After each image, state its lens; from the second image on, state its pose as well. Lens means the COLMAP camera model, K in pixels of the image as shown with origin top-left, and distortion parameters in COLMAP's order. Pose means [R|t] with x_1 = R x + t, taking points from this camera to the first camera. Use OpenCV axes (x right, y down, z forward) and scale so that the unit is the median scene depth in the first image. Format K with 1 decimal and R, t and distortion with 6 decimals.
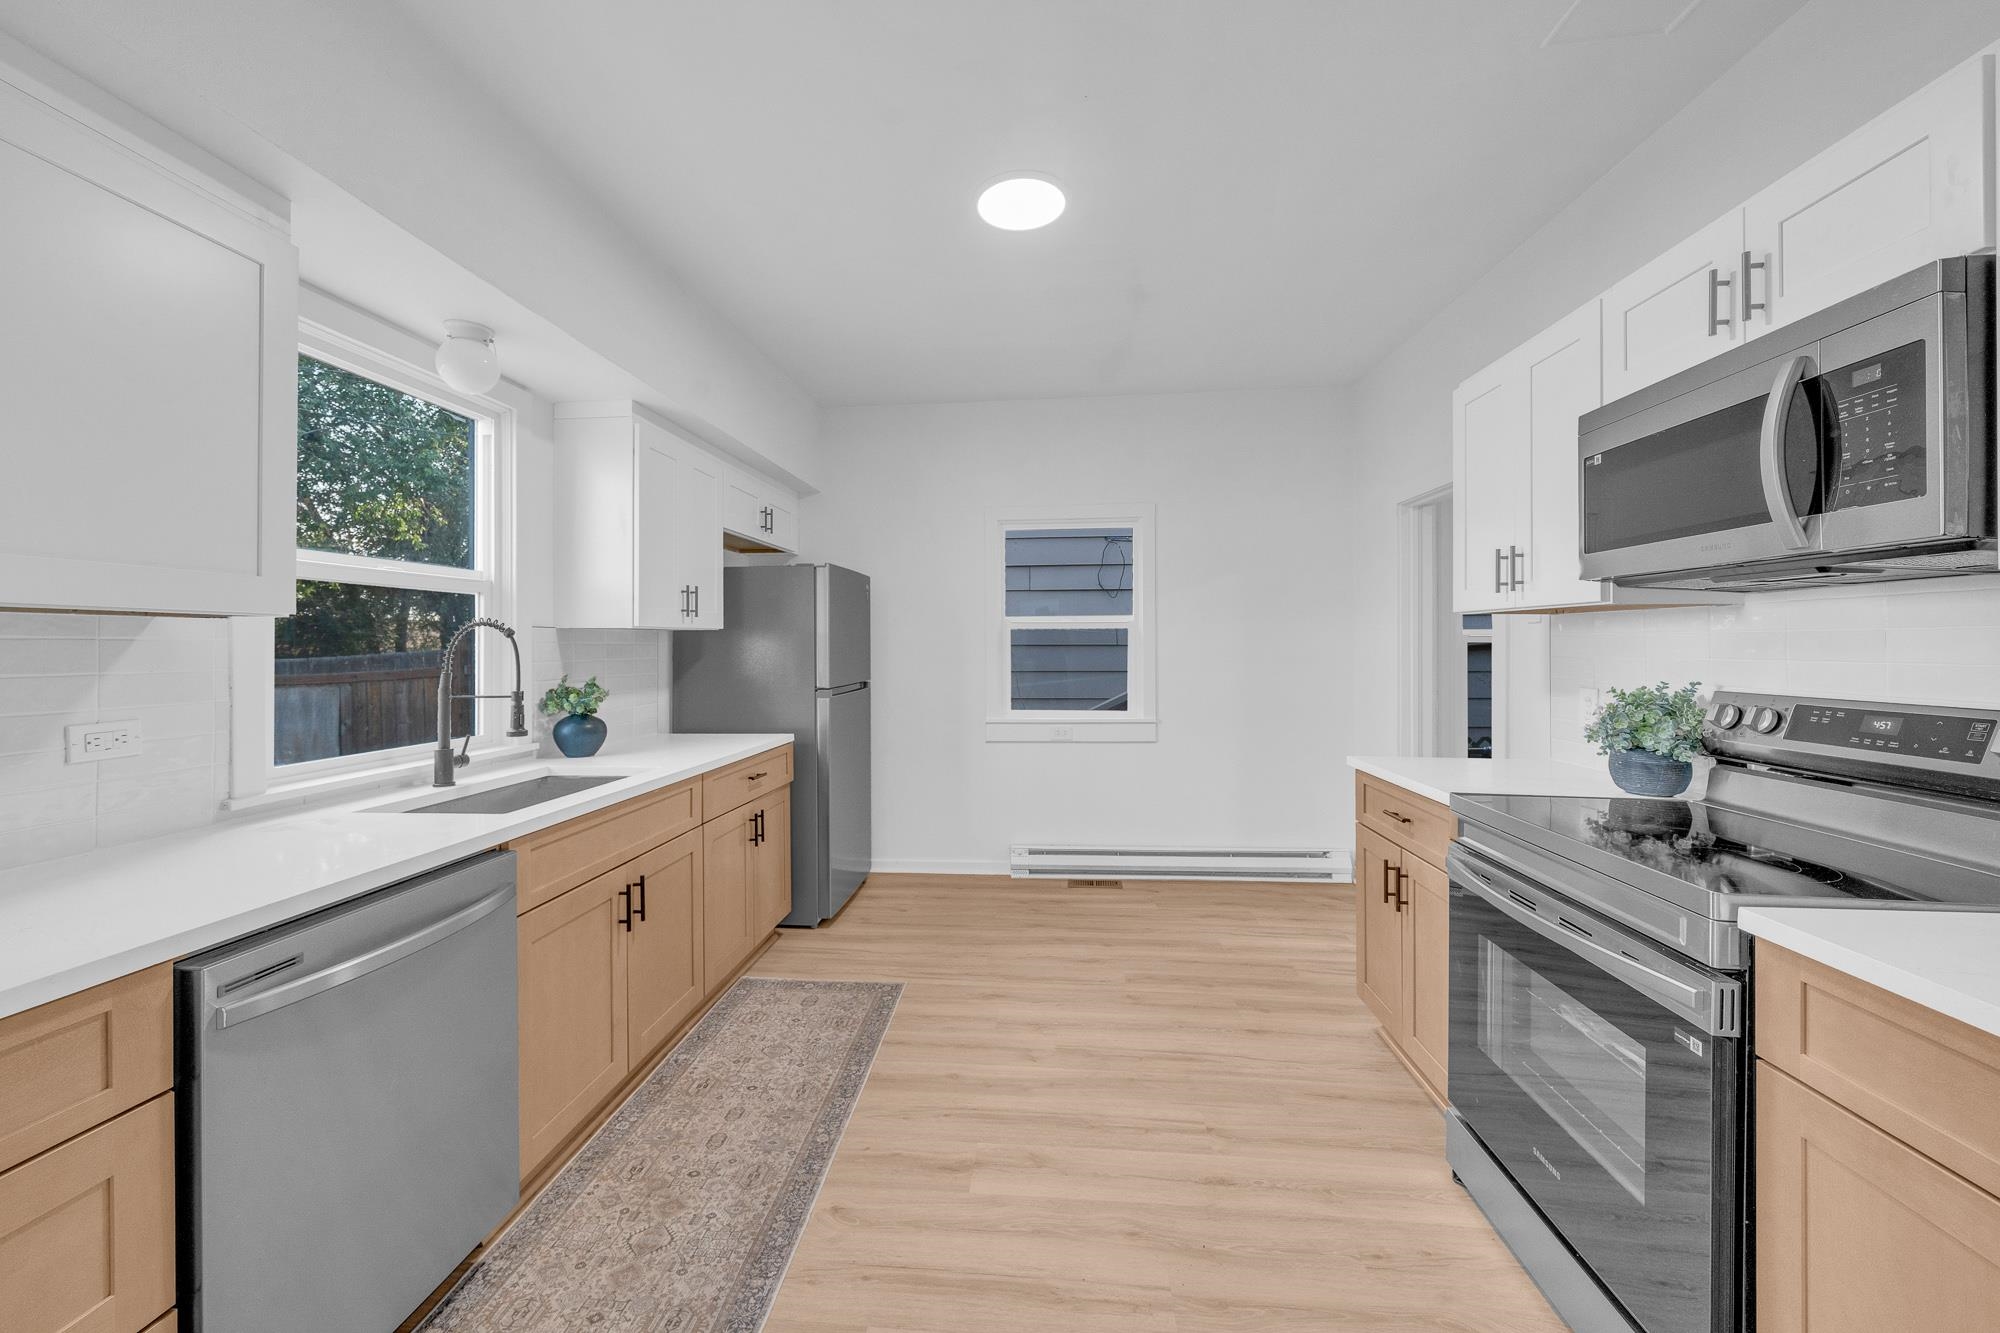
lens RADIAL K [[773.6, 0, 995.7], [0, 773.6, 631.4], [0, 0, 1]] dist [0.017472, 0.000048]
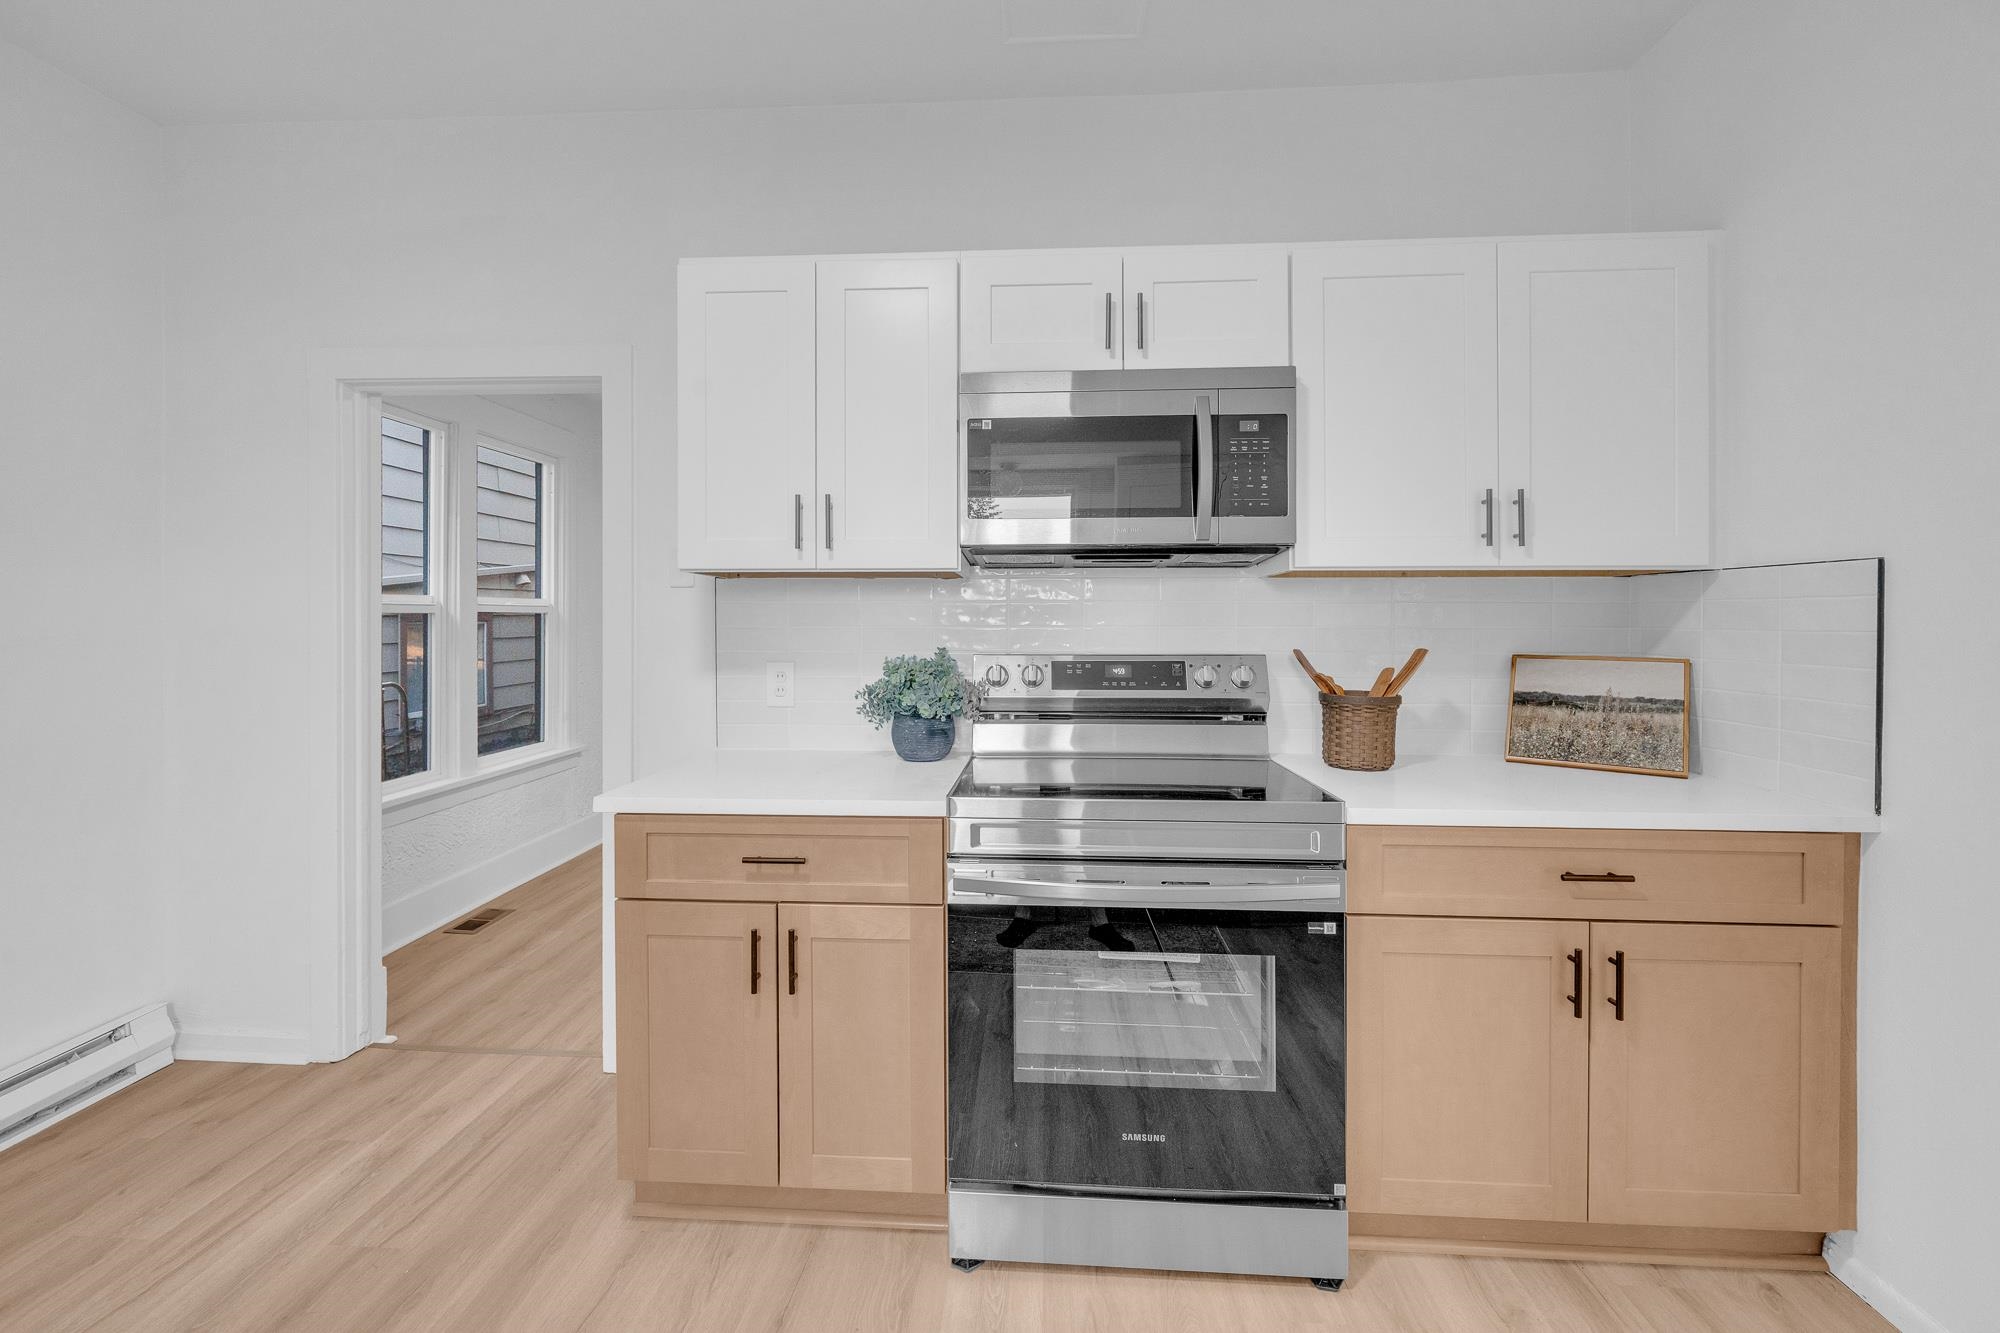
lens RADIAL K [[846.3, 0, 998.7], [0, 846.3, 619.1], [0, 0, 1]] dist [-0.000956, -0.000379]
pose [[-0.020576, -0.001061, 0.999788, -0.262162], [-0.016494, 0.999864, 0.000722, 0.021221], [-0.999652, -0.016475, -0.020591, 0.897974]]
